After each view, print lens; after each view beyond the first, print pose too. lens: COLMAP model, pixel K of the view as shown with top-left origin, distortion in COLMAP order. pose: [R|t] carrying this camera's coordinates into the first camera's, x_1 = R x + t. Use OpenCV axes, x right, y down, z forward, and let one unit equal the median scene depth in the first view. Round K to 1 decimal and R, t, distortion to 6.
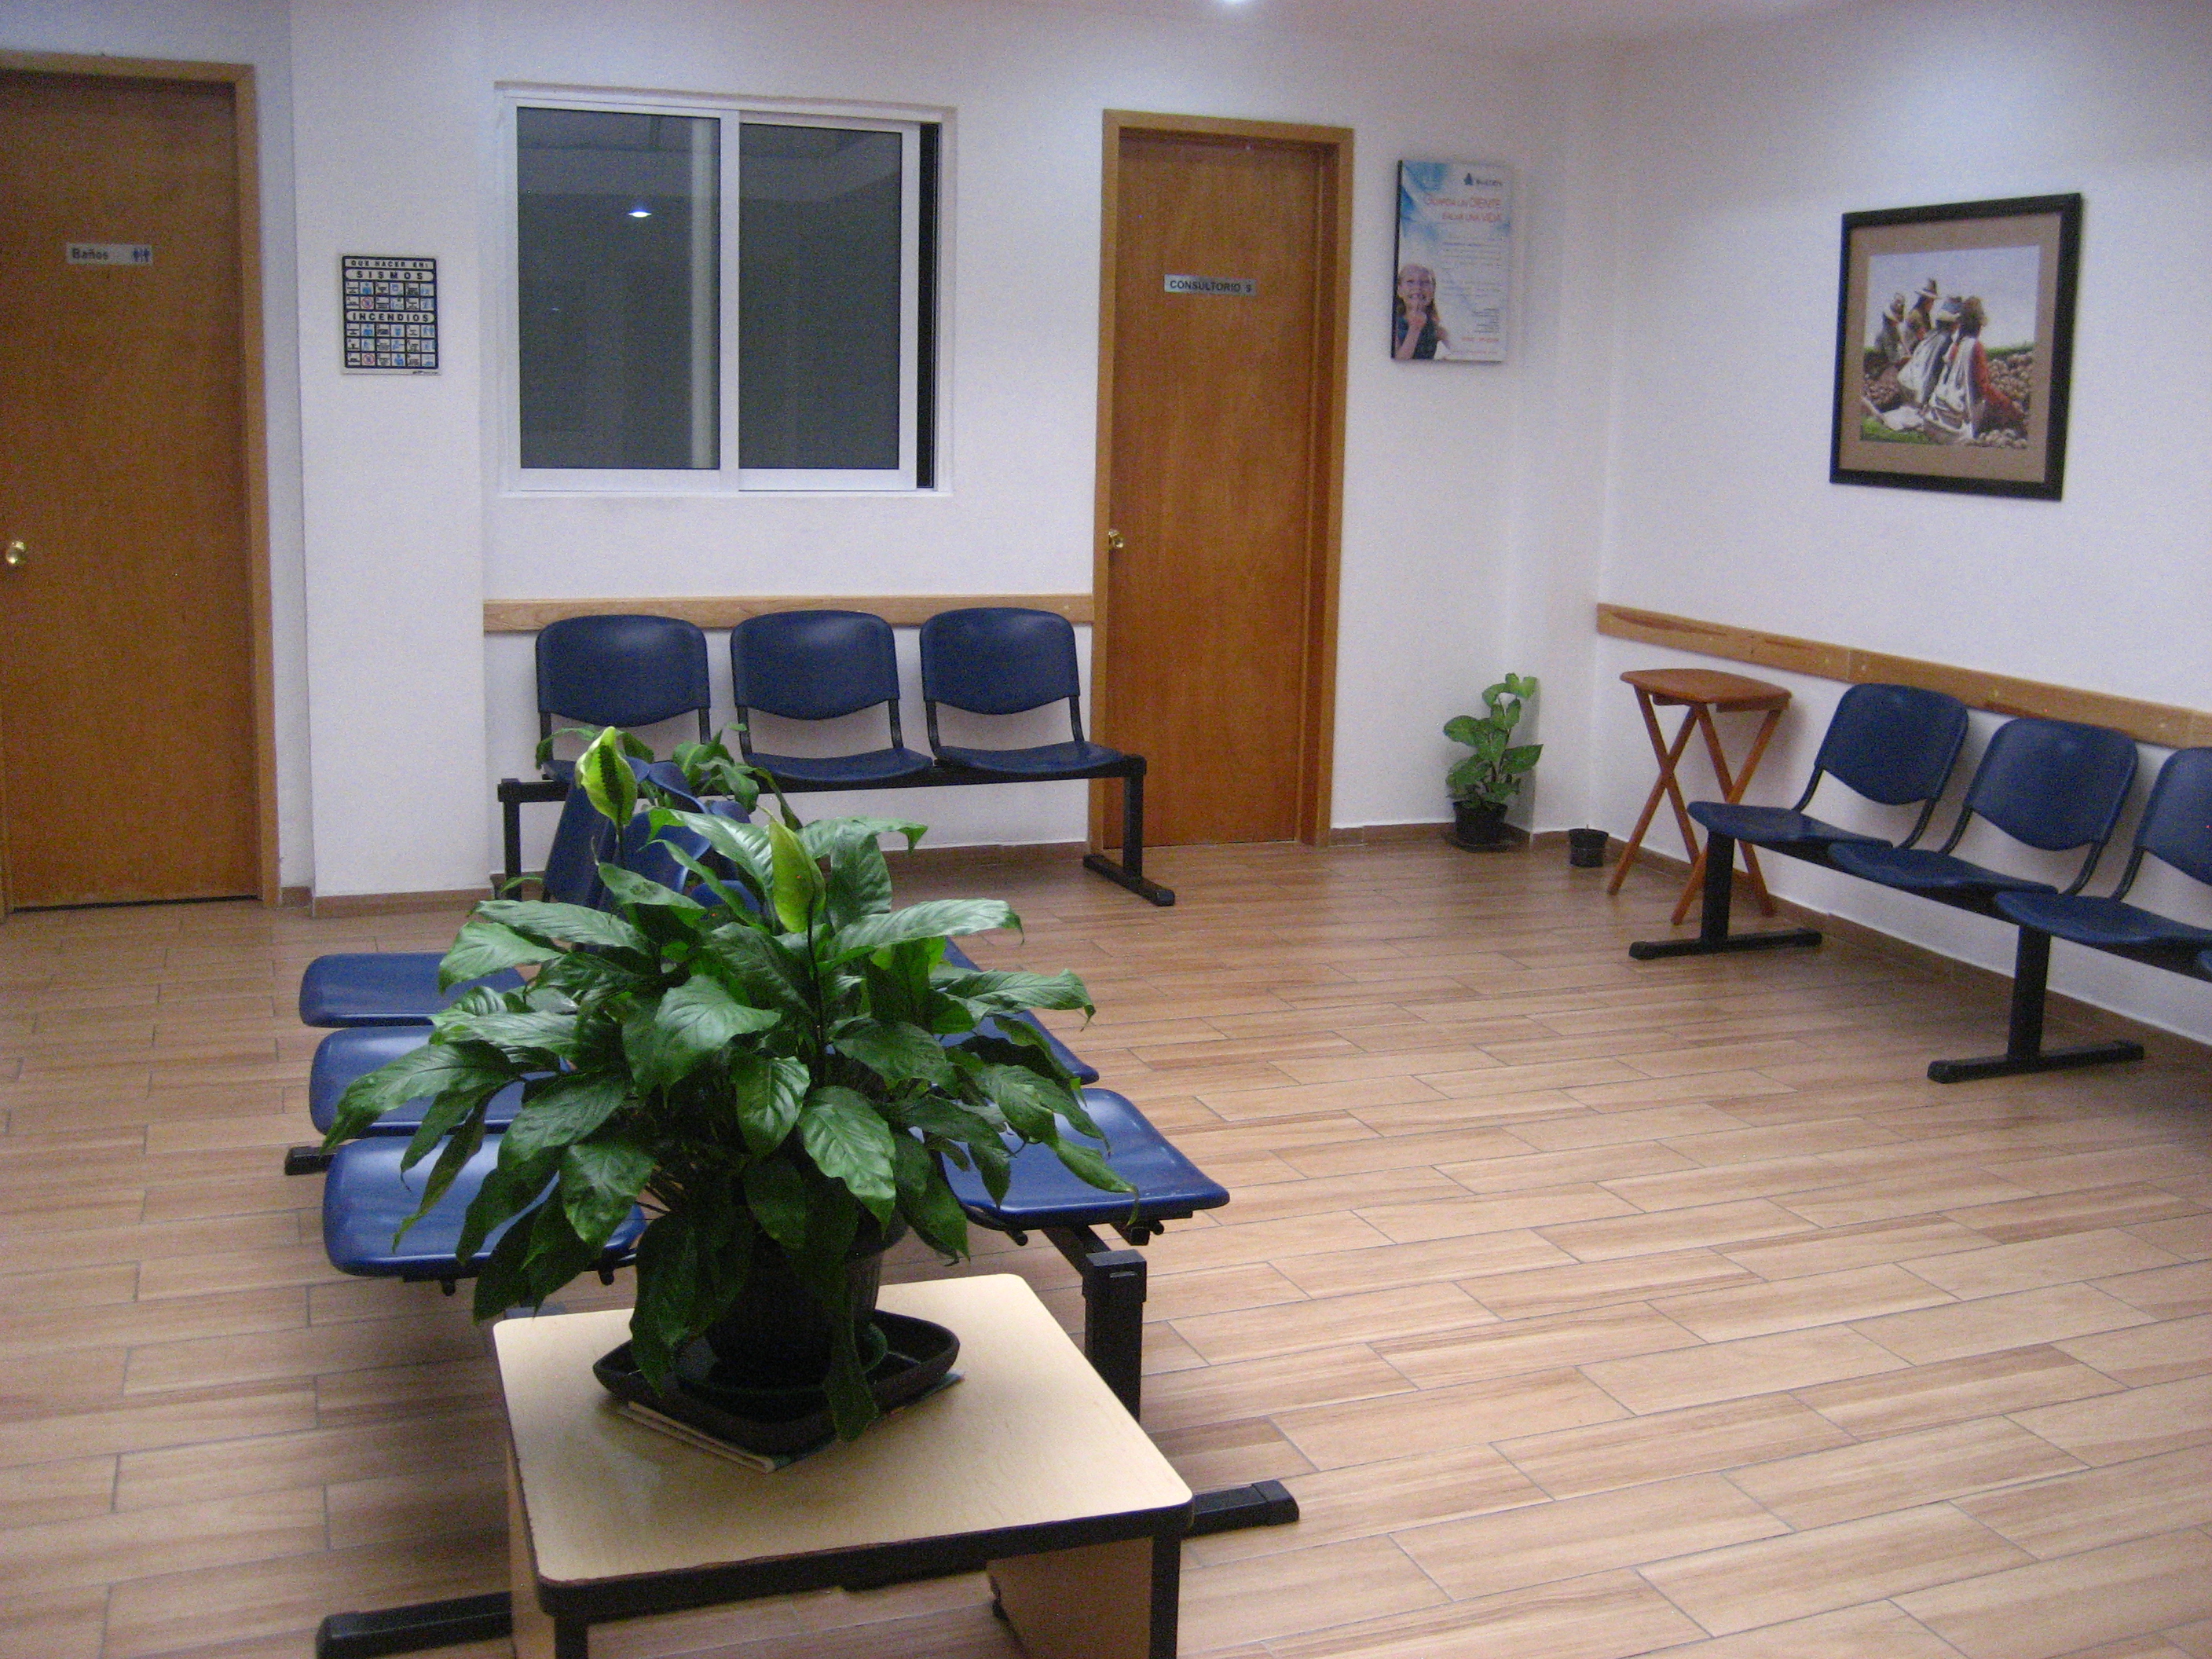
lens RADIAL K [[2308.0, 0, 1121.7], [0, 2308.0, 811.2], [0, 0, 1]] dist [-0.074161, 0.000000]
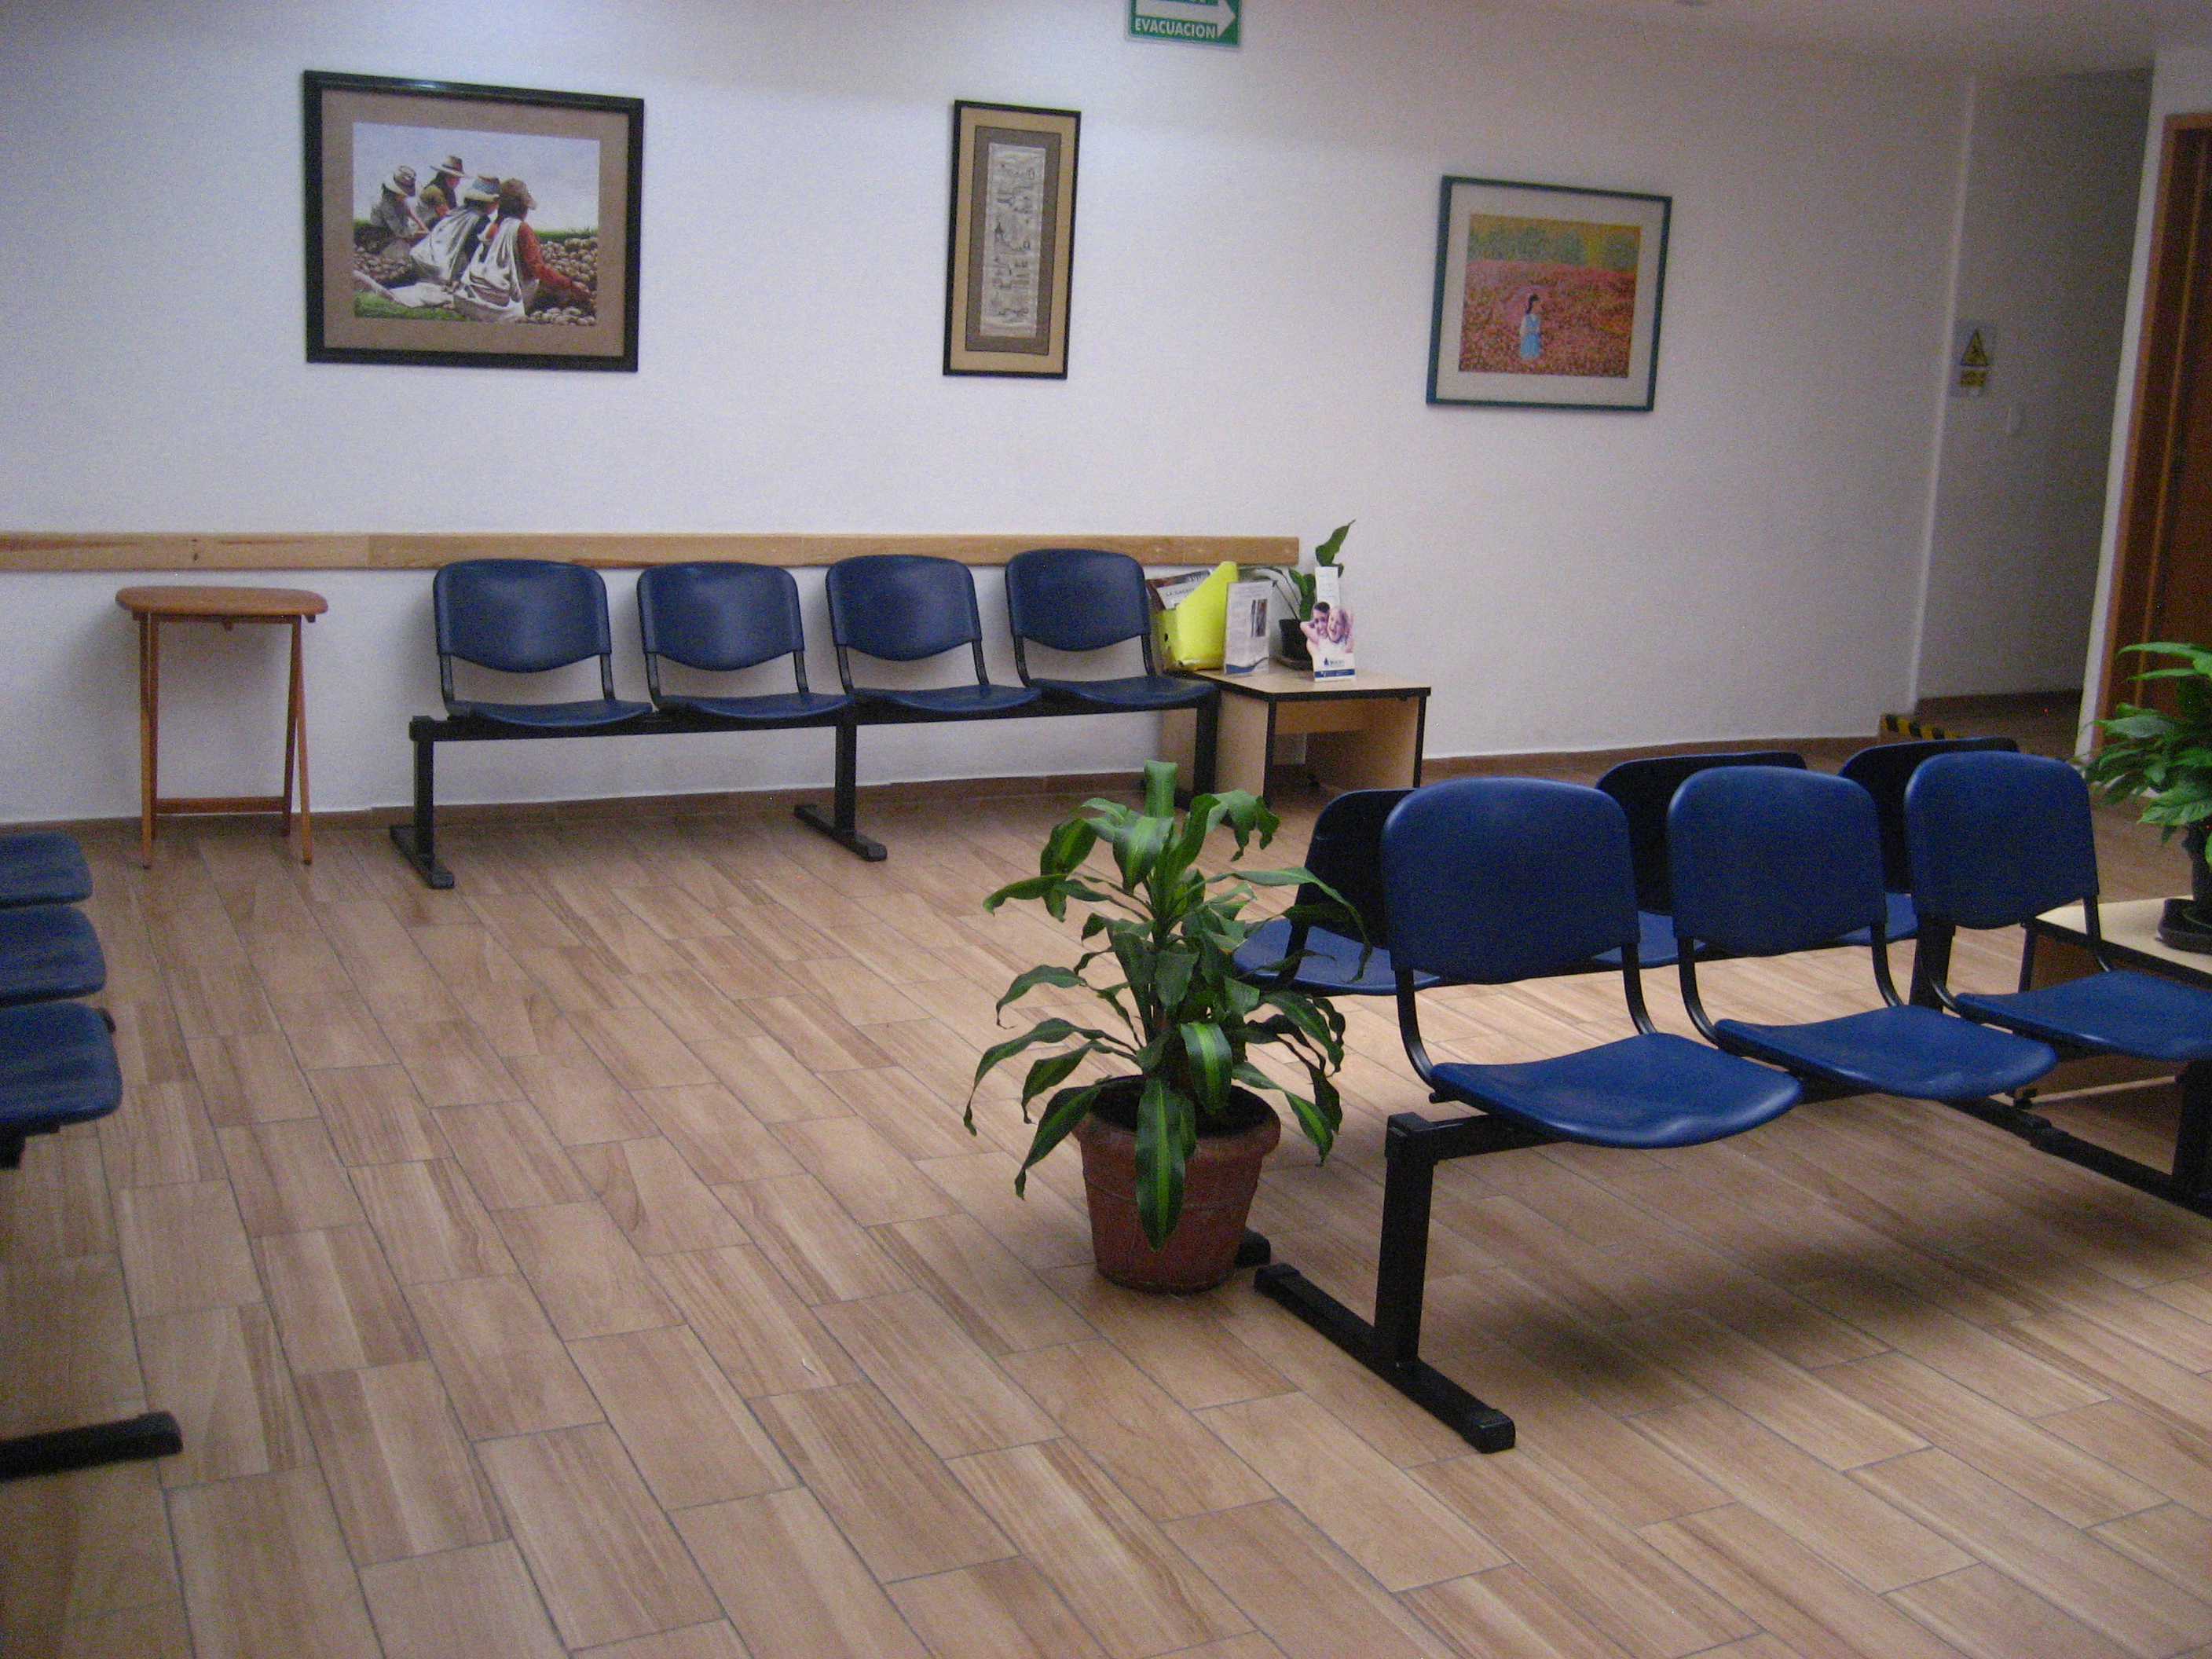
lens RADIAL K [[2308.0, 0, 1120.3], [0, 2308.0, 848.6], [0, 0, 1]] dist [-0.074161, 0.000000]
pose [[-0.077214, -0.238435, 0.968084, -0.724612], [0.127796, 0.960606, 0.246787, -0.151008], [-0.988790, 0.142773, -0.043702, 0.799618]]
